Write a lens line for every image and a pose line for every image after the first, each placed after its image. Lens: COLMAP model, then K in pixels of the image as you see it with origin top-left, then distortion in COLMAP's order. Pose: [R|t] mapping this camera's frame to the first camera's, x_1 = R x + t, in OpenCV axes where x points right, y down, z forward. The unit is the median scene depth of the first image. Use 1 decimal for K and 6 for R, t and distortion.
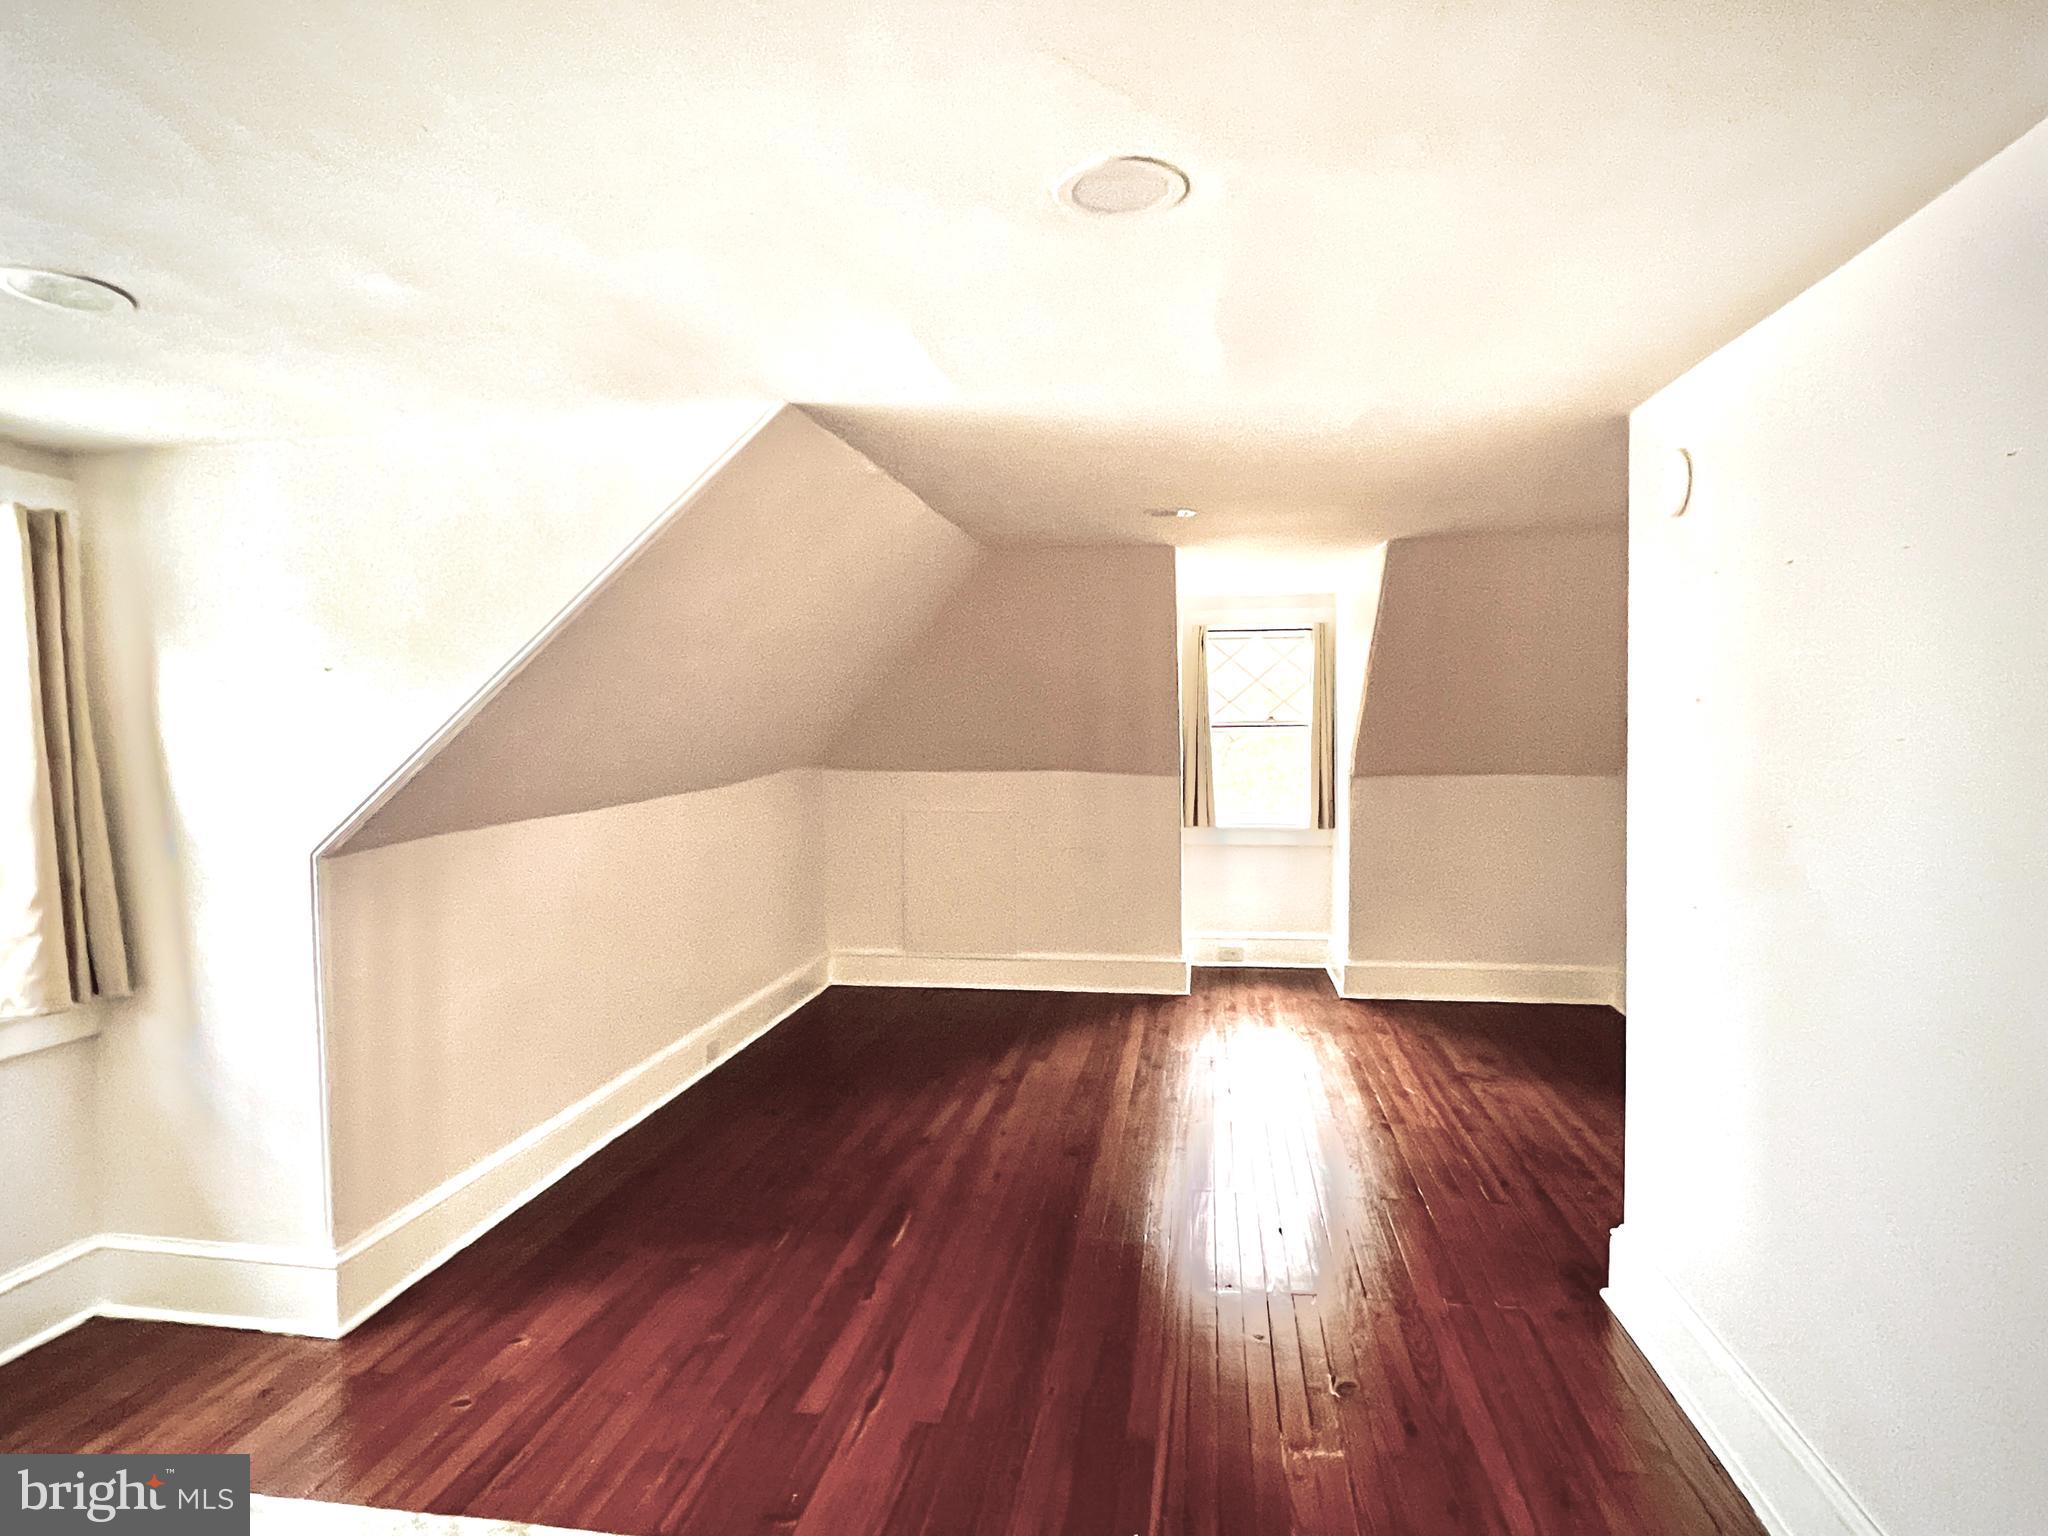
lens RADIAL K [[1125.4, 0, 1024.0], [0, 1125.4, 768.0], [0, 0, 1]] dist [-0.004442, -0.000961]
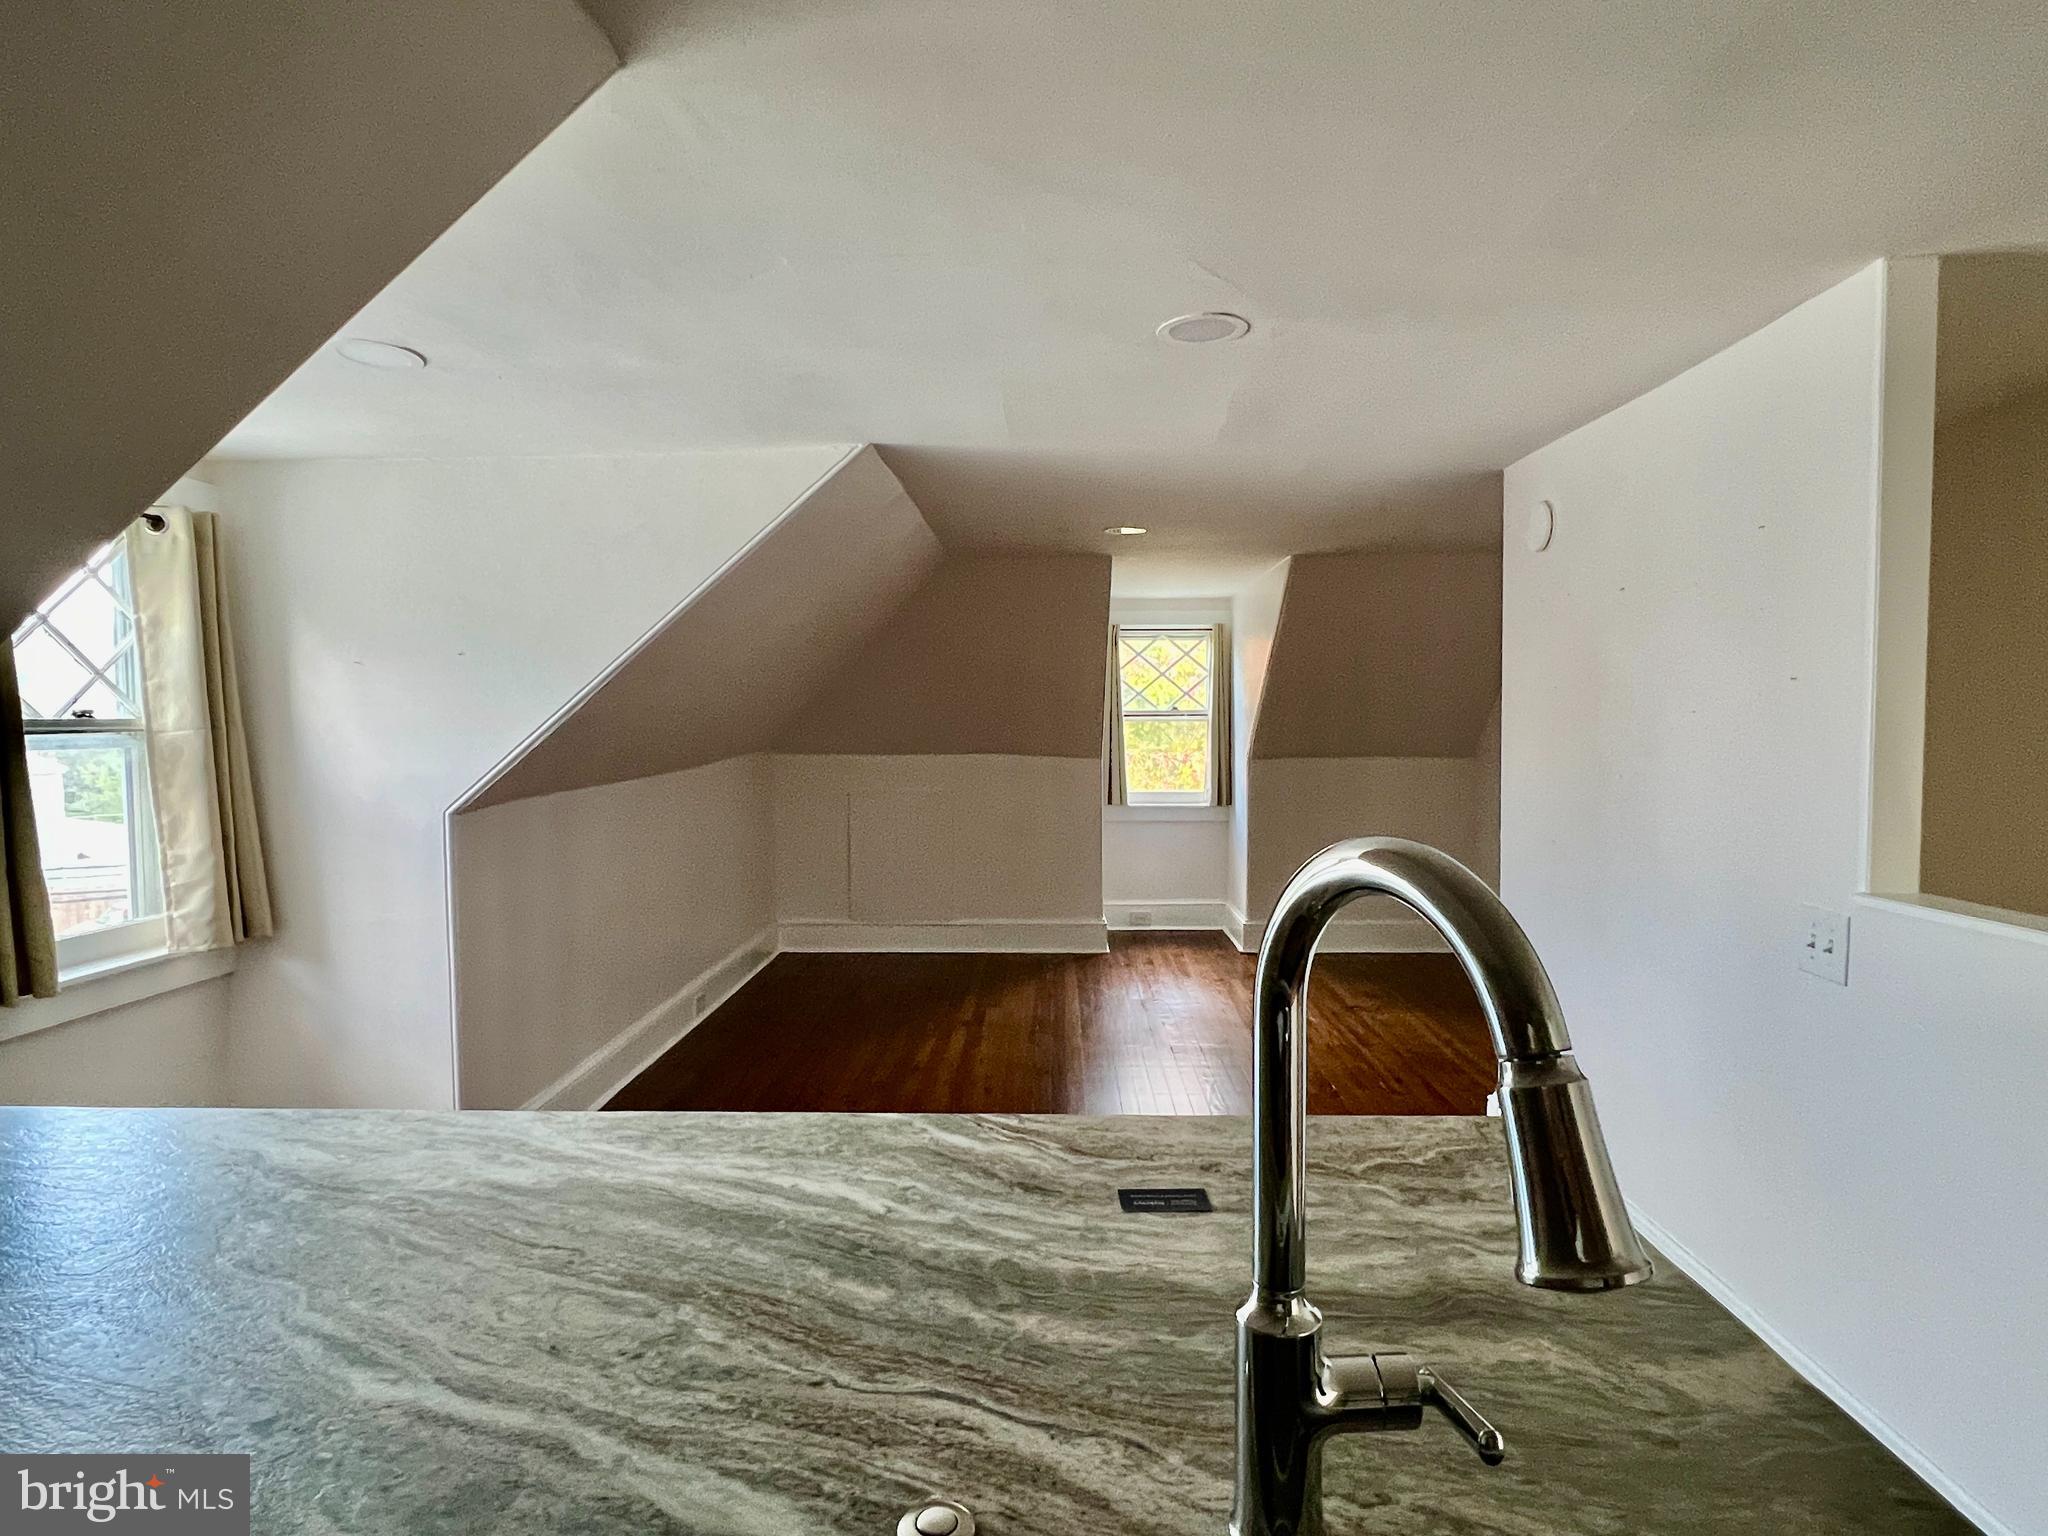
lens RADIAL K [[1125.4, 0, 1024.0], [0, 1125.4, 768.0], [0, 0, 1]] dist [-0.004442, -0.000961]
pose [[0.991826, -0.000605, 0.127598, -0.098081], [0.000107, 0.999992, 0.003910, 0.014395], [-0.127599, -0.003865, 0.991818, -0.123314]]
